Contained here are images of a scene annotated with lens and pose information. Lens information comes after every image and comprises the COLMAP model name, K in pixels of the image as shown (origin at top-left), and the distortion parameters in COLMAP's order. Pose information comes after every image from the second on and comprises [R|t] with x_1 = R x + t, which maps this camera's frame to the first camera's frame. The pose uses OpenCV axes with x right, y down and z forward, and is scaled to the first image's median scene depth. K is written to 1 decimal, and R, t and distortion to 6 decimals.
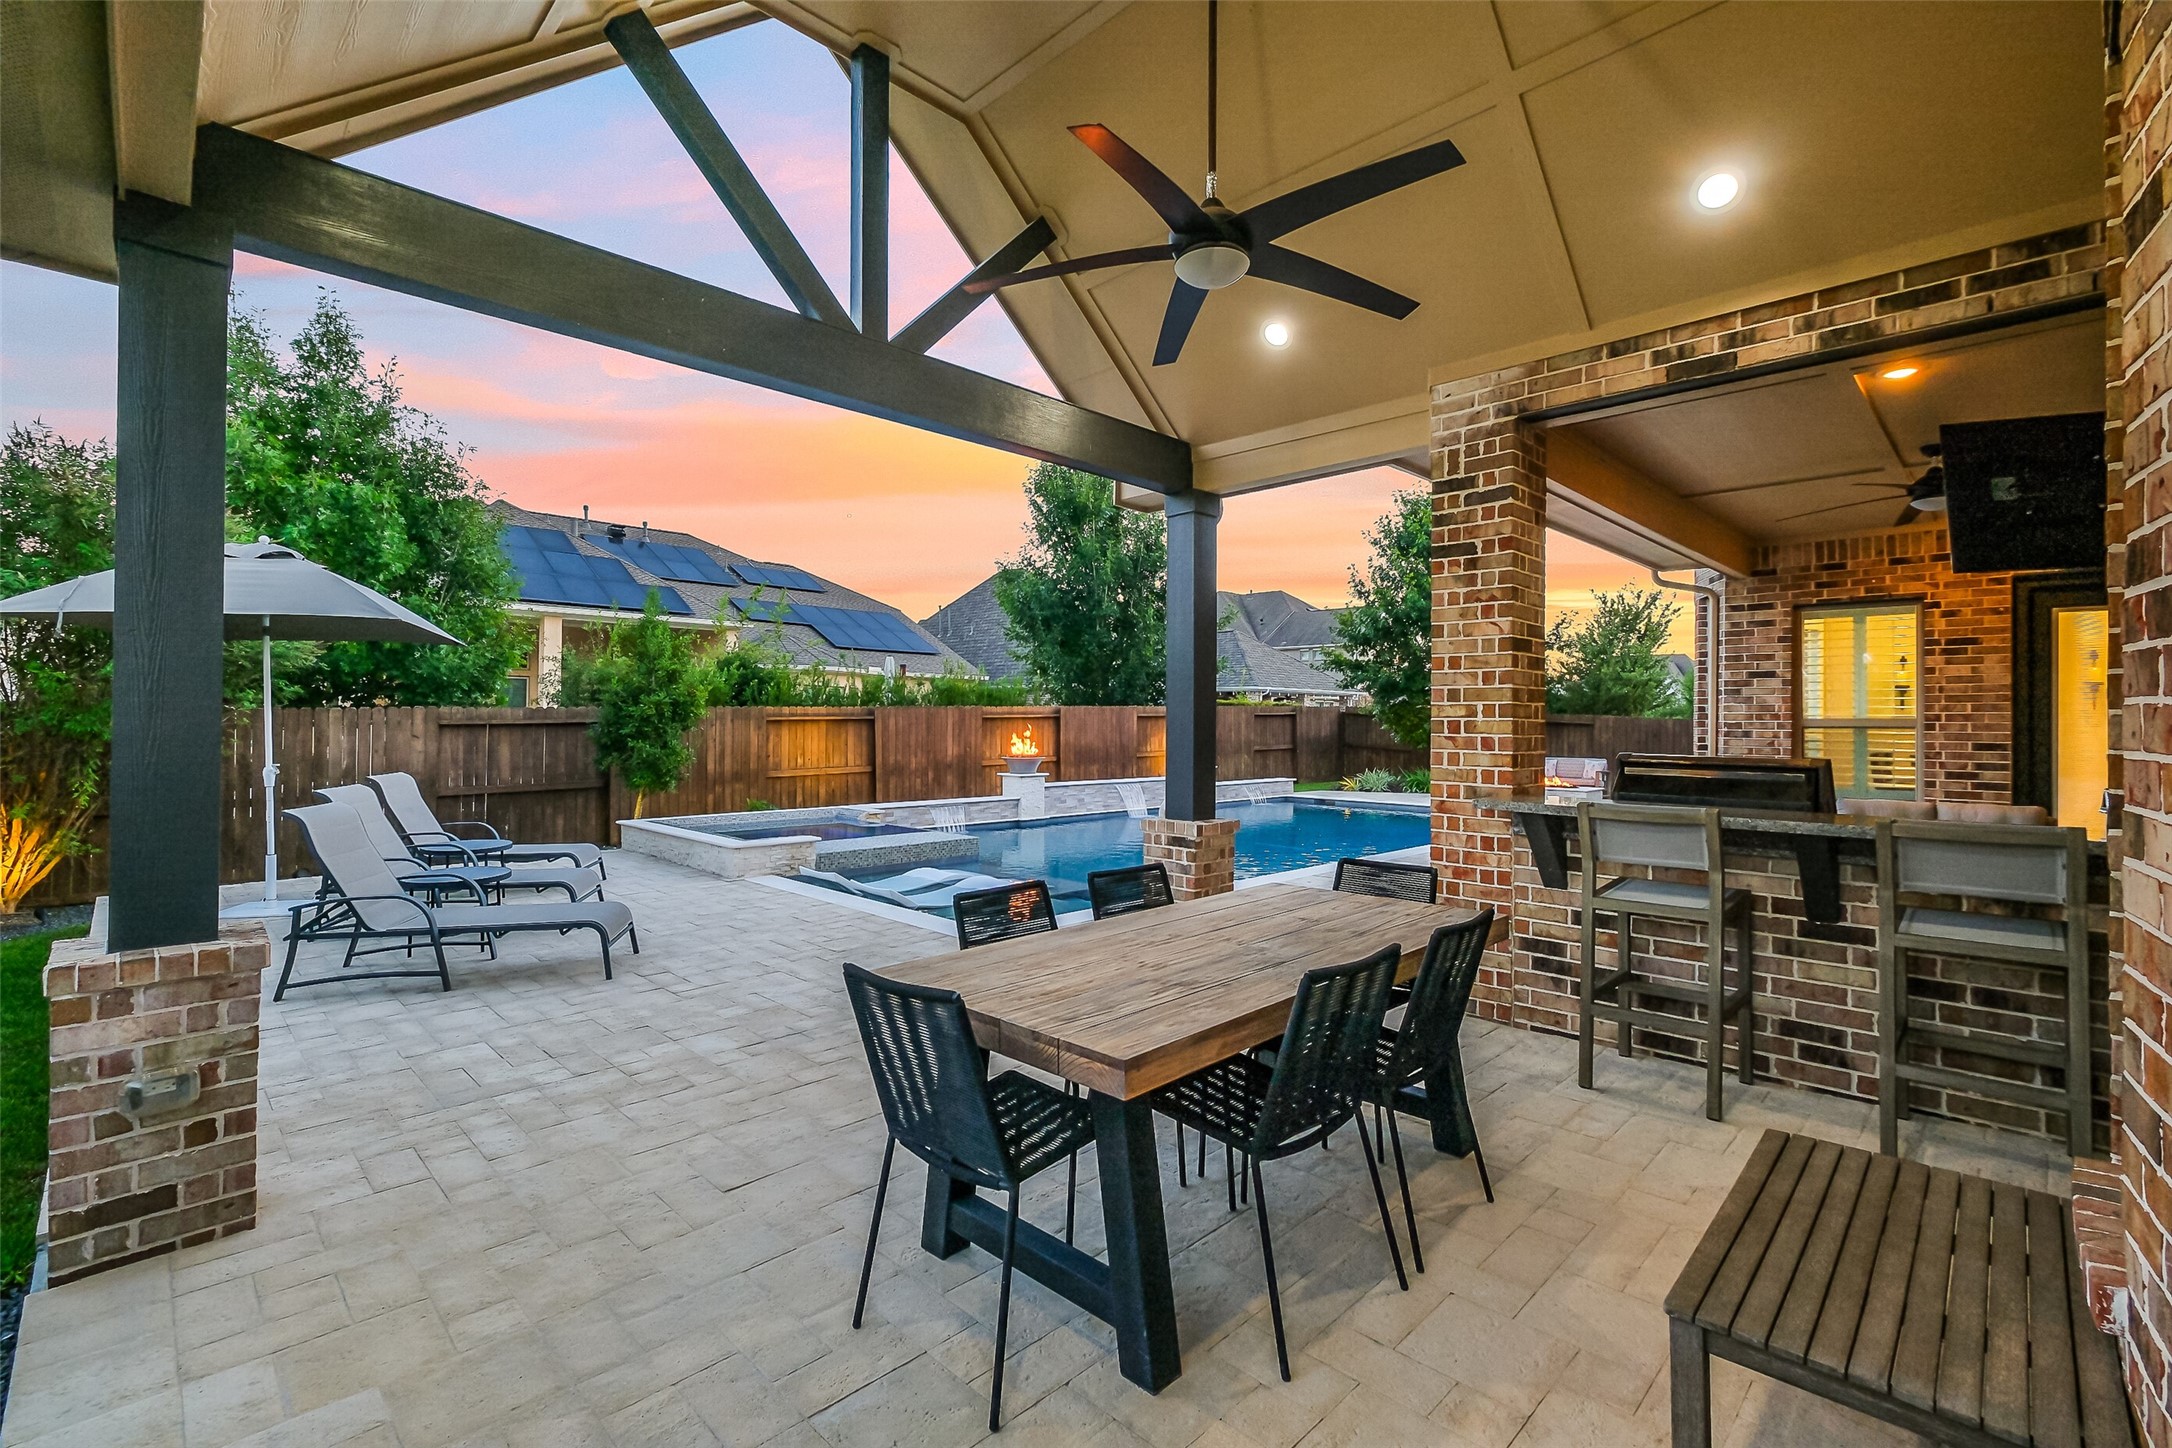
lens RADIAL K [[942.2, 0, 1086.0], [0, 942.2, 724.0], [0, 0, 1]] dist [-0.002294, -0.000106]
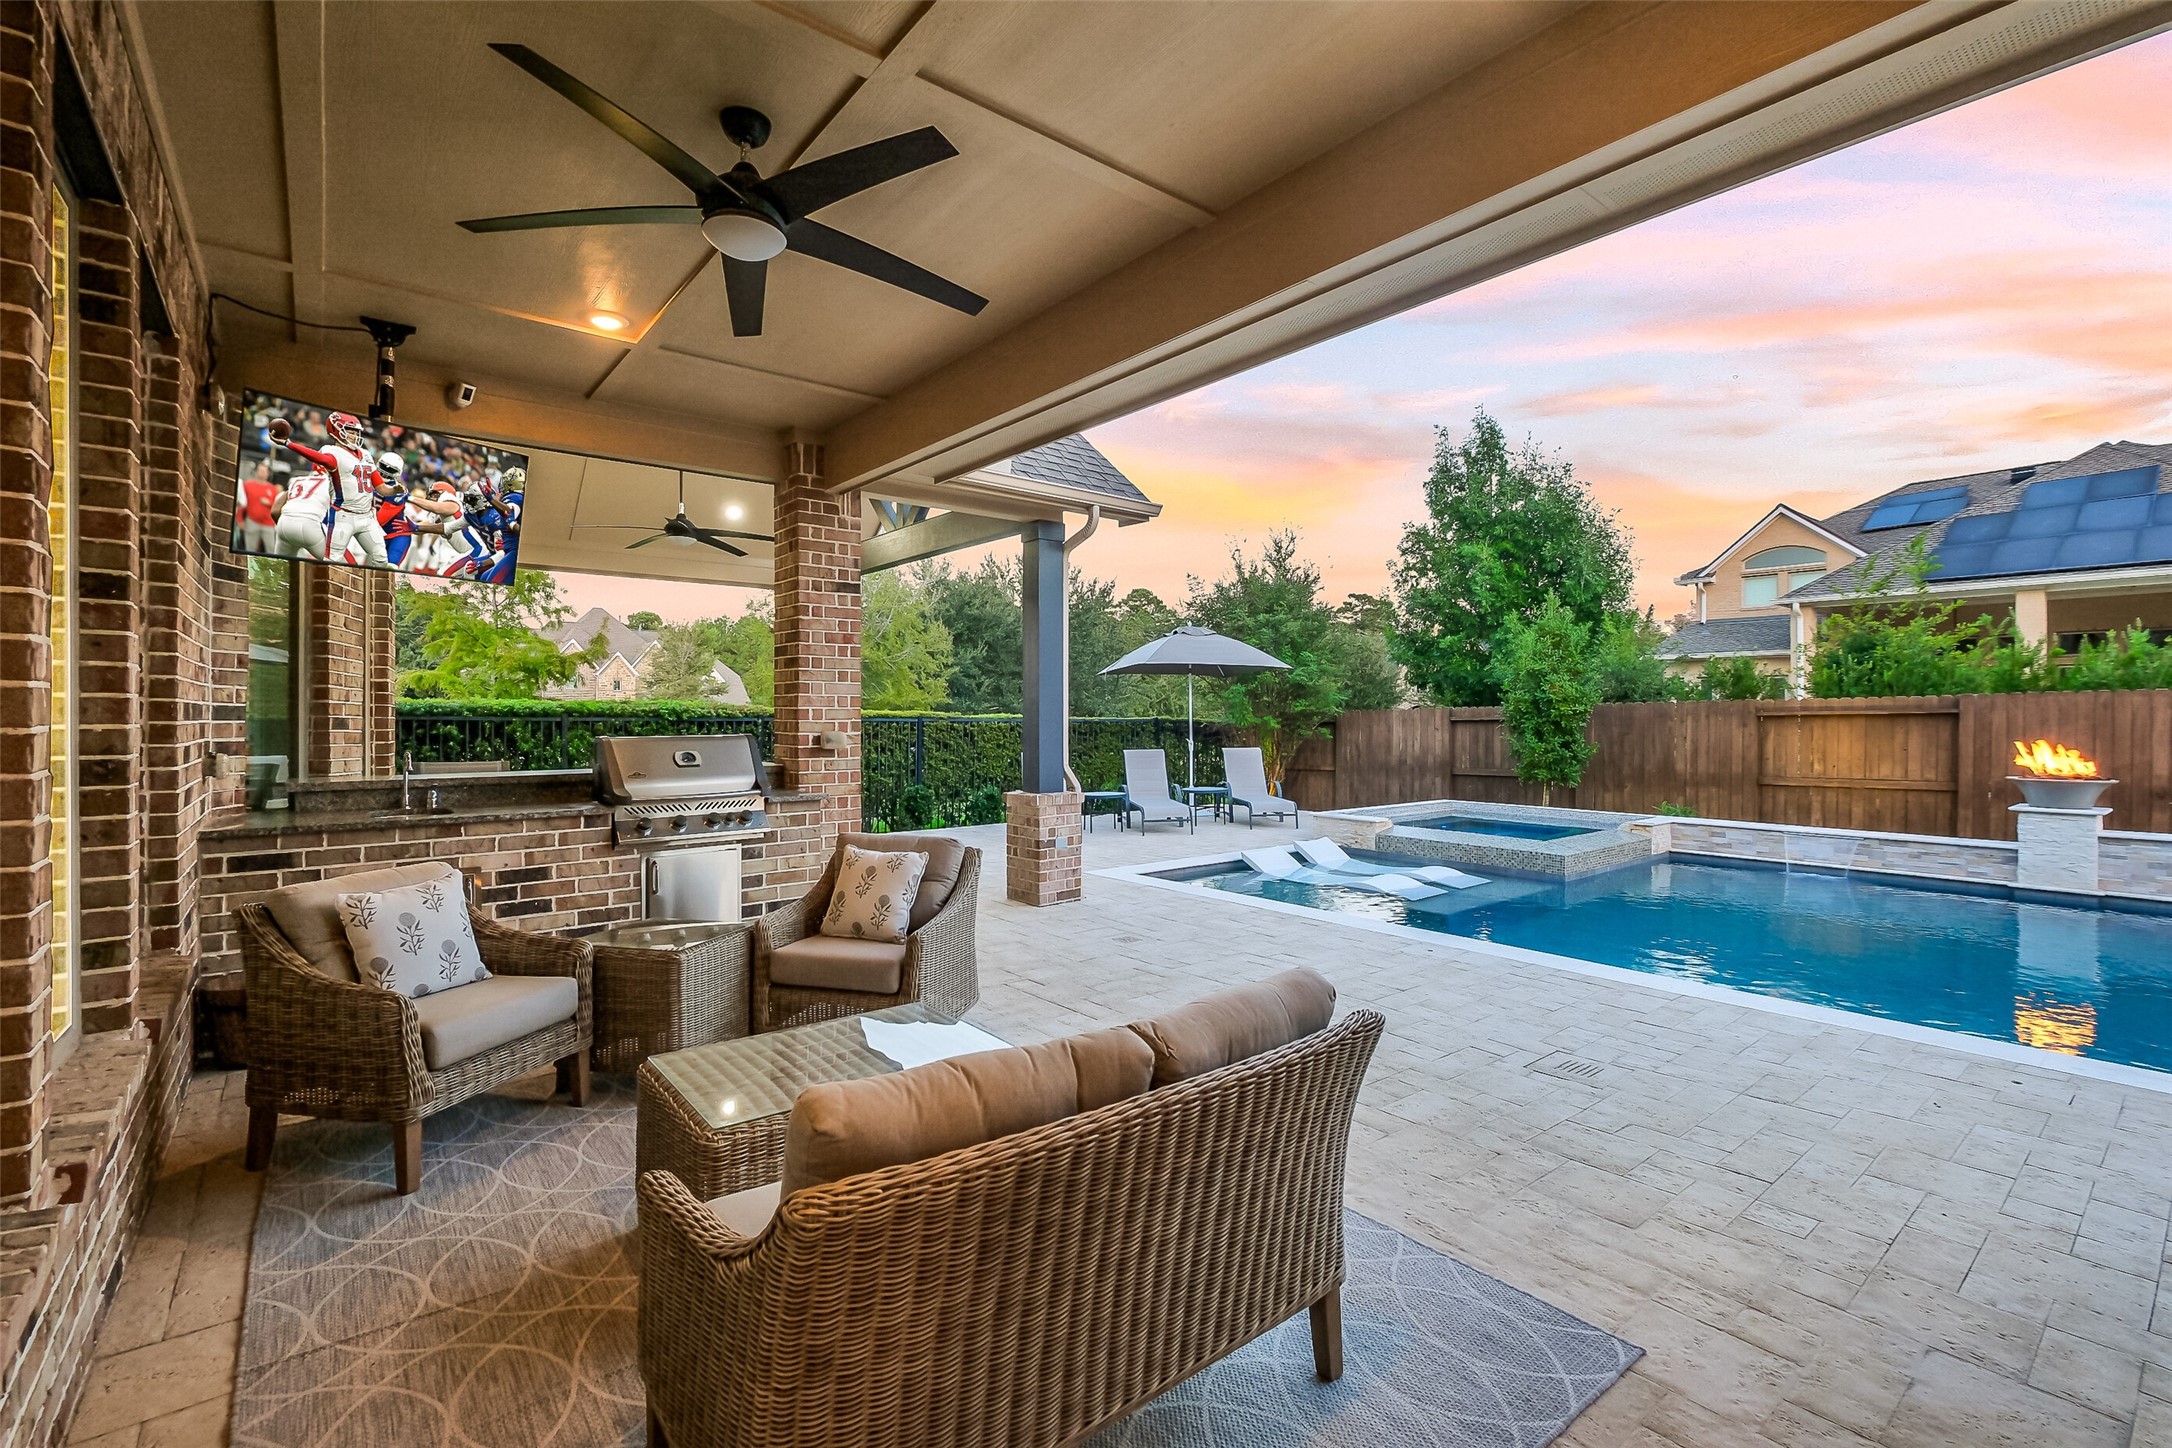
lens RADIAL K [[942.2, 0, 1086.0], [0, 942.2, 724.0], [0, 0, 1]] dist [-0.002294, -0.000106]
pose [[-0.108916, 0.002590, -0.994048, 0.549537], [-0.002443, 0.999993, 0.002873, 0.002131], [0.994048, 0.002742, -0.108909, 0.491429]]
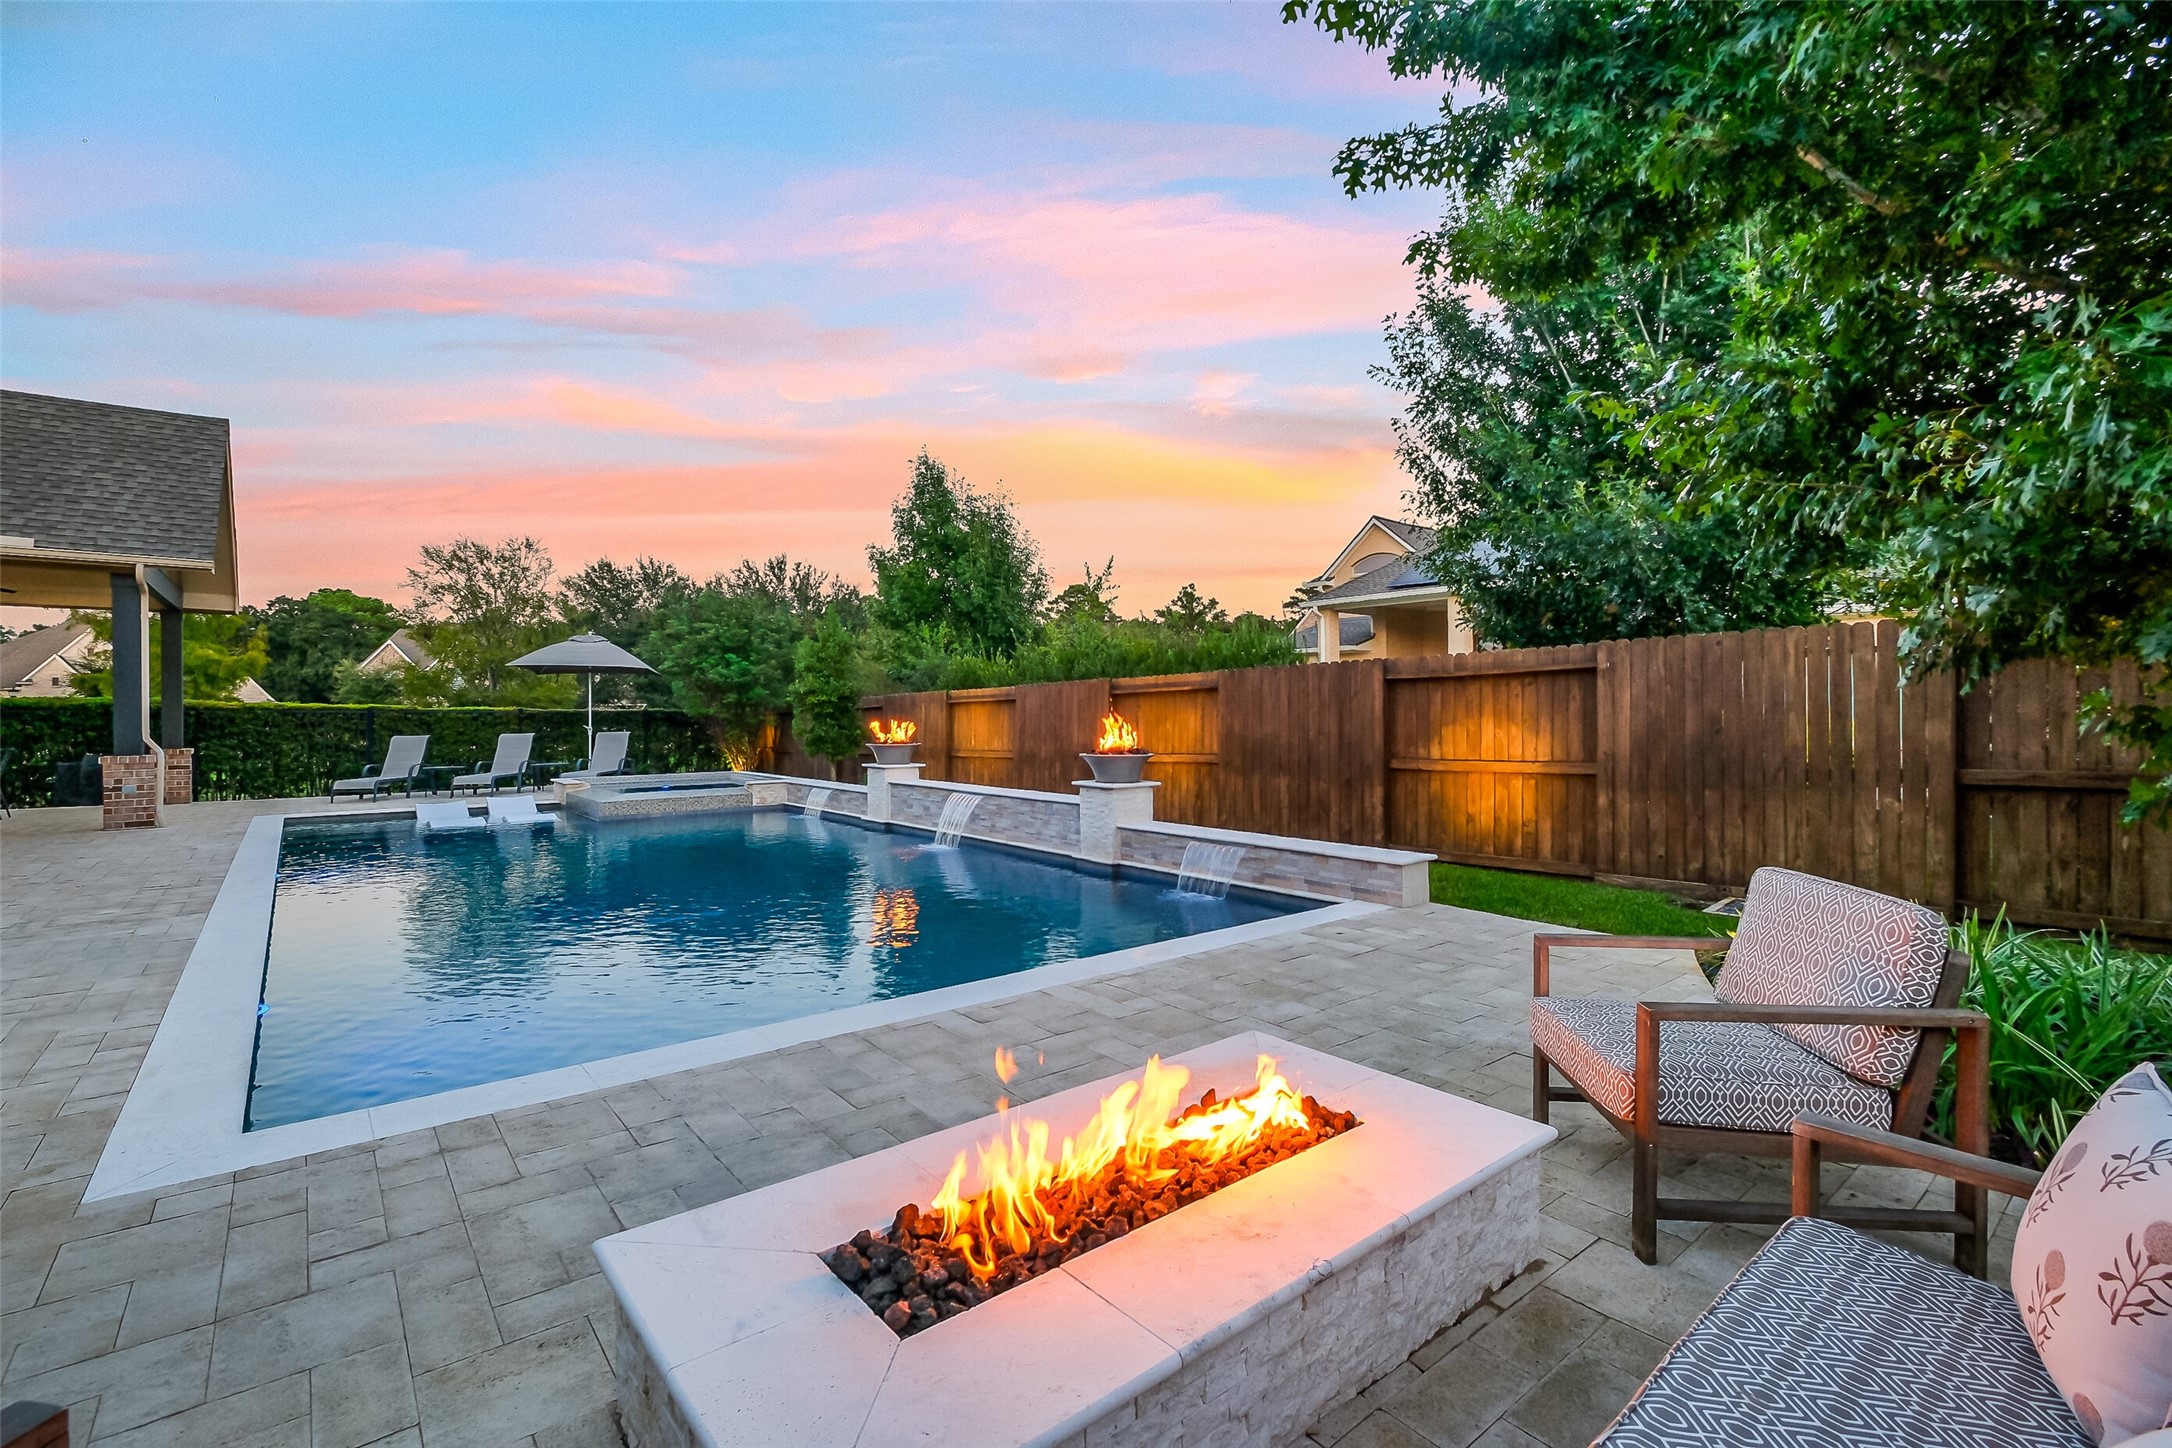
lens RADIAL K [[954.8, 0, 1086.0], [0, 954.8, 724.0], [0, 0, 1]] dist [0.000640, 0.000142]
pose [[-0.114275, 0.007280, -0.993422, 0.717129], [0.004024, 0.999968, 0.006865, 0.013200], [0.993441, -0.003214, -0.114301, 1.259198]]
